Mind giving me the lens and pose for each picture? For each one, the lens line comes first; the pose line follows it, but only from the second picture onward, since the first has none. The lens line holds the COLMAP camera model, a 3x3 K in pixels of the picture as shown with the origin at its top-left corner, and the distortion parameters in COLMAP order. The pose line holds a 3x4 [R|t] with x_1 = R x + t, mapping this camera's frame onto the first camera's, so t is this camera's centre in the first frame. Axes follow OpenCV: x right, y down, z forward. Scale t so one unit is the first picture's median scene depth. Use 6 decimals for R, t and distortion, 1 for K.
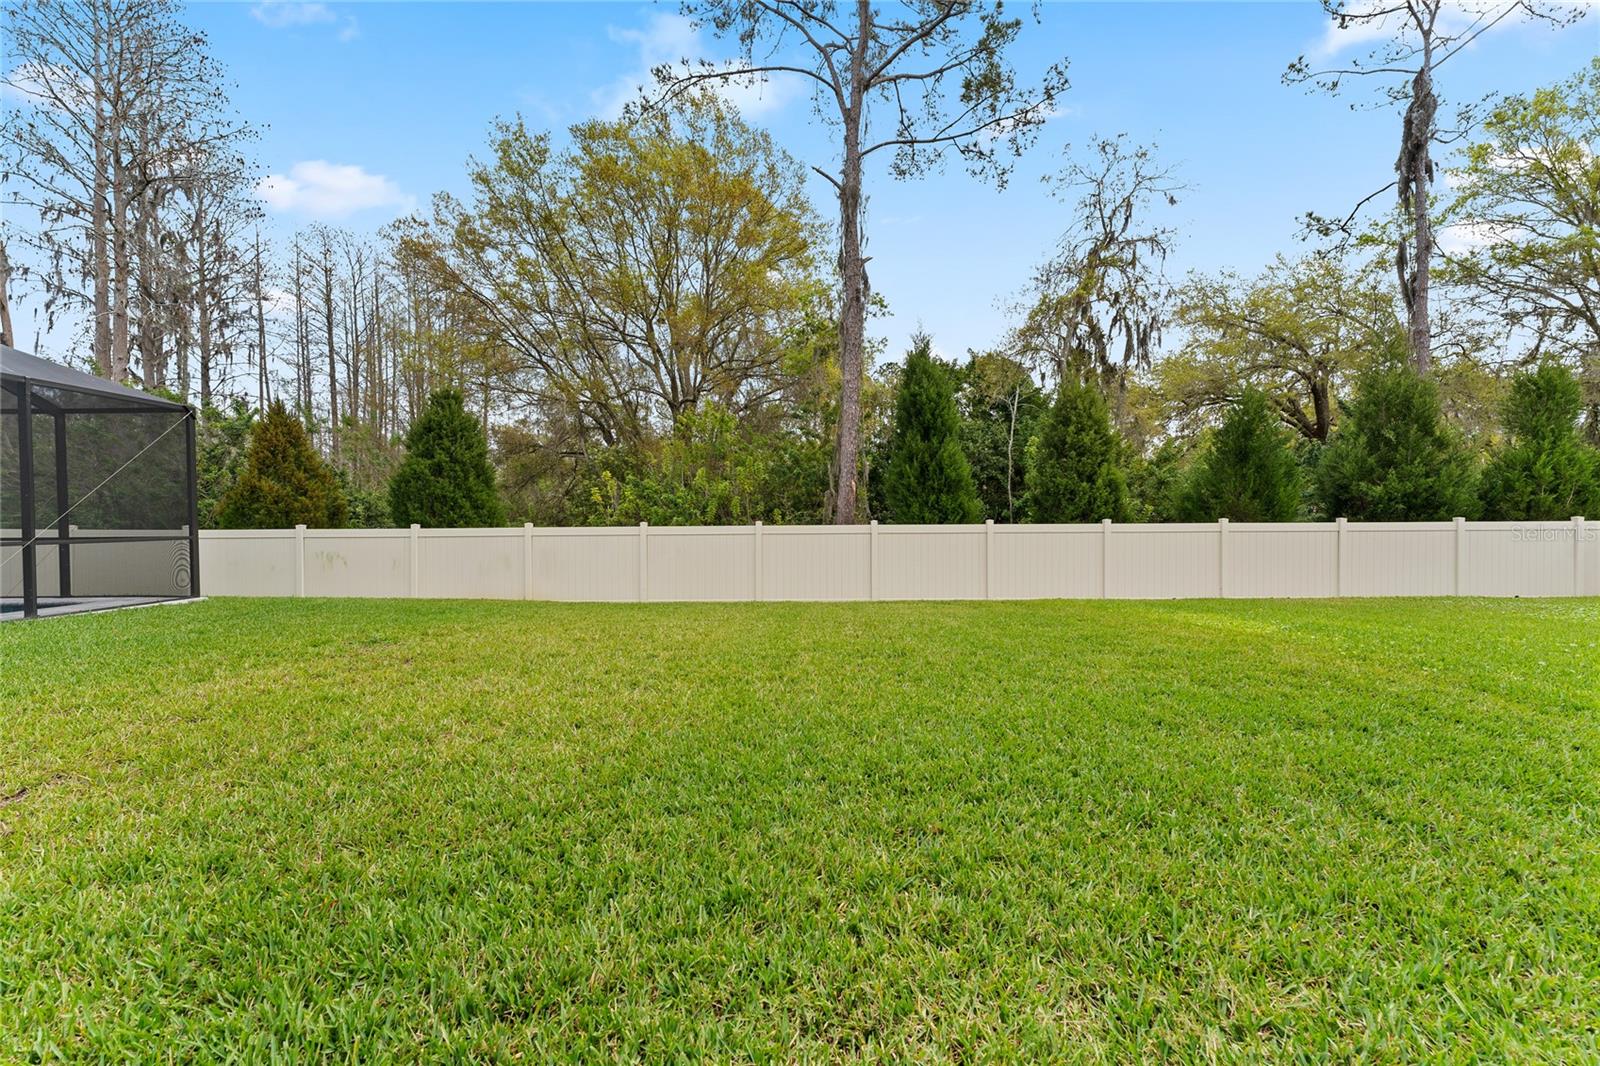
lens RADIAL K [[649.3, 0, 803.6], [0, 649.3, 530.6], [0, 0, 1]] dist [-0.003019, -0.000286]
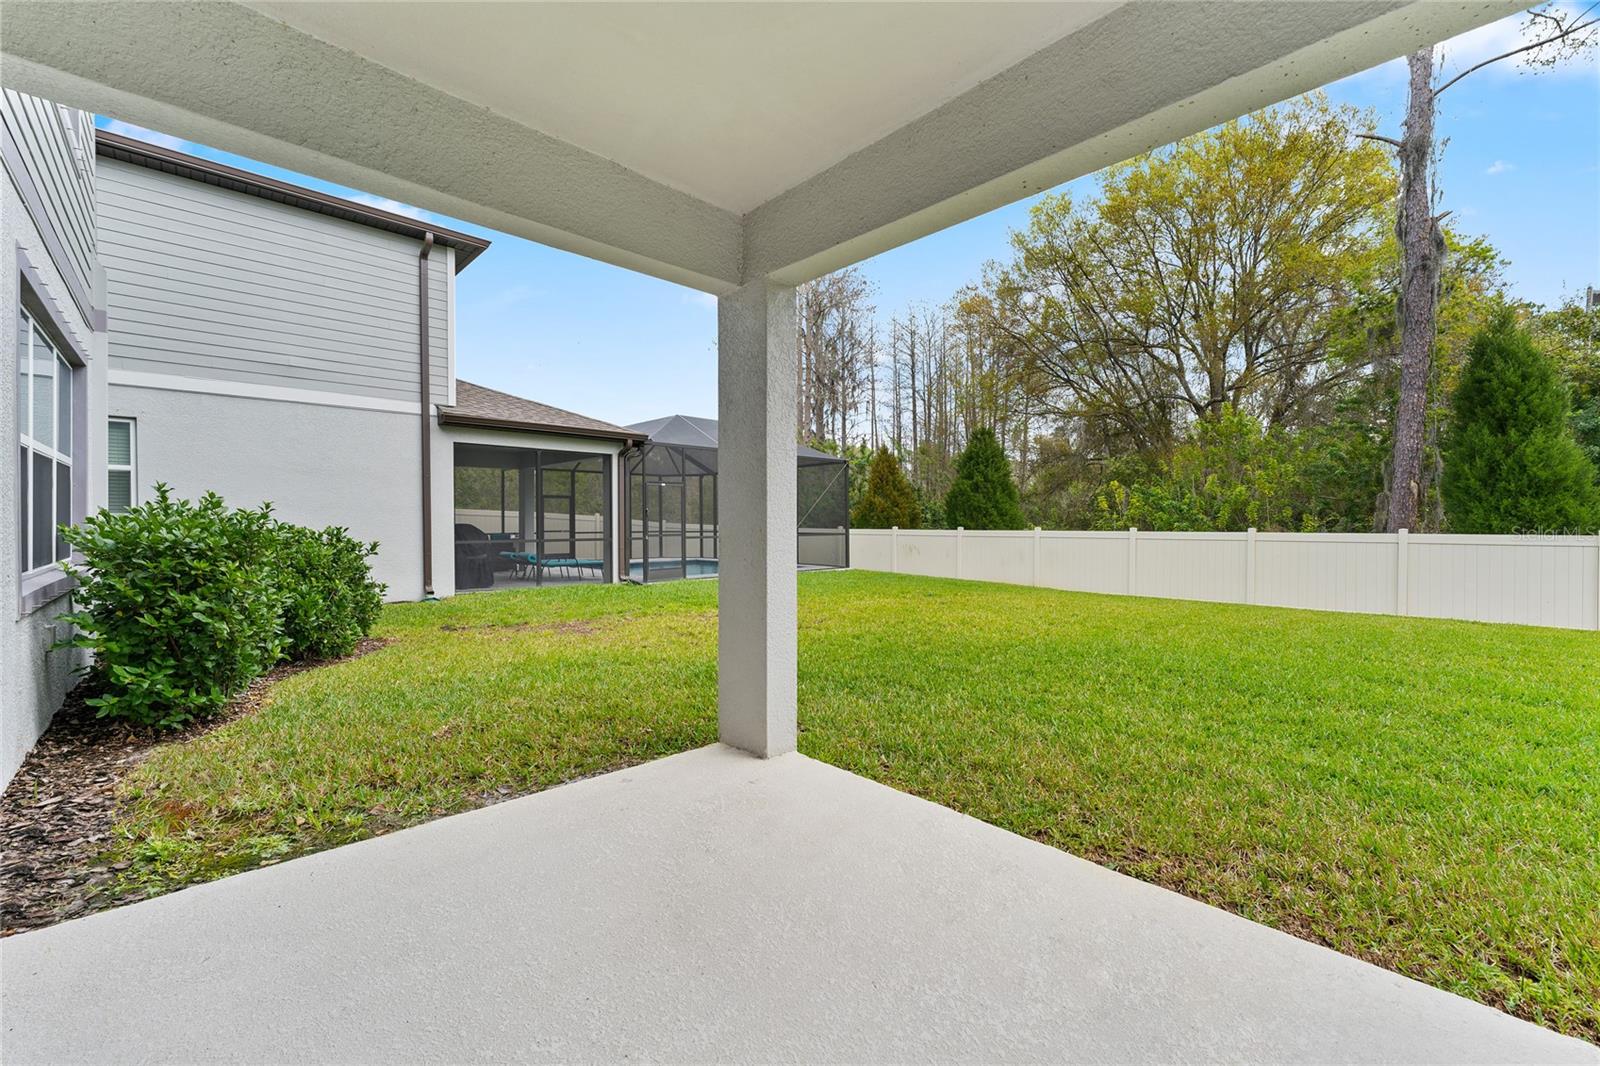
lens RADIAL K [[649.3, 0, 793.2], [0, 649.3, 528.4], [0, 0, 1]] dist [-0.003019, -0.000286]
pose [[0.689191, 0.013011, -0.724463, 0.120386], [-0.016923, 0.999855, 0.001859, -0.002219], [0.724383, 0.010979, 0.689311, -0.164256]]
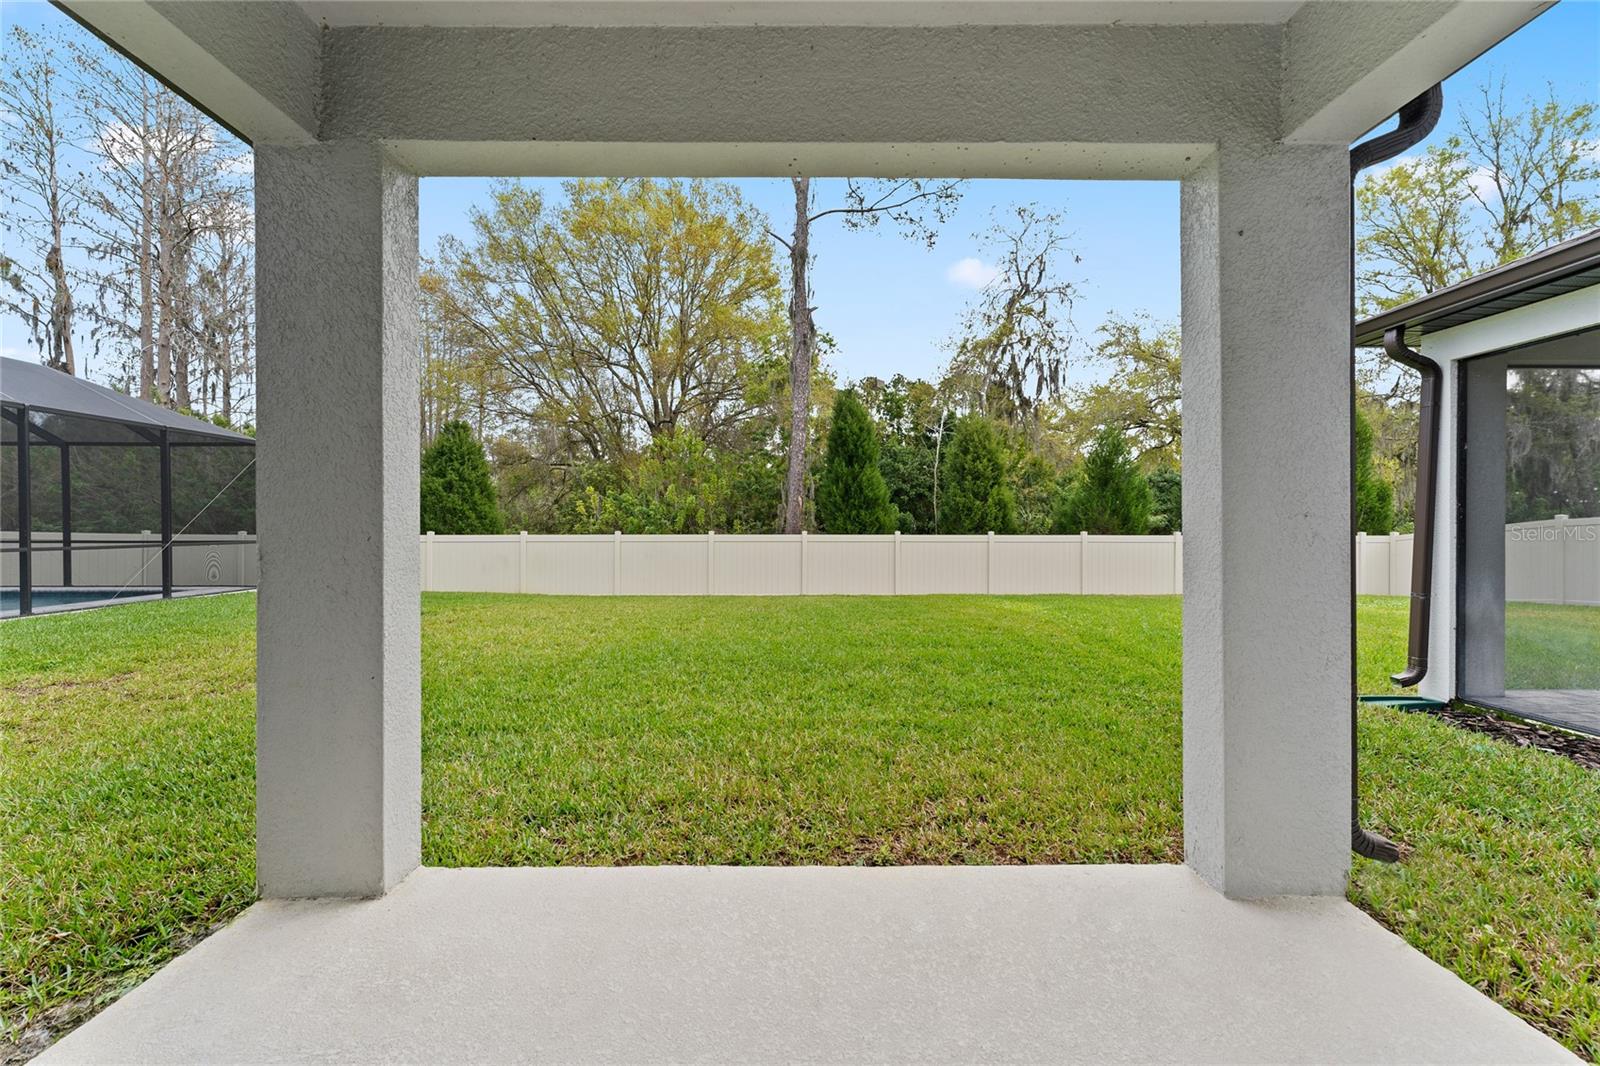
lens RADIAL K [[649.3, 0, 802.0], [0, 649.3, 530.7], [0, 0, 1]] dist [-0.003019, -0.000286]
pose [[0.999902, 0.006914, 0.012142, 0.060550], [-0.006782, 0.999918, -0.010827, -0.002034], [-0.012216, 0.010743, 0.999868, -0.161522]]
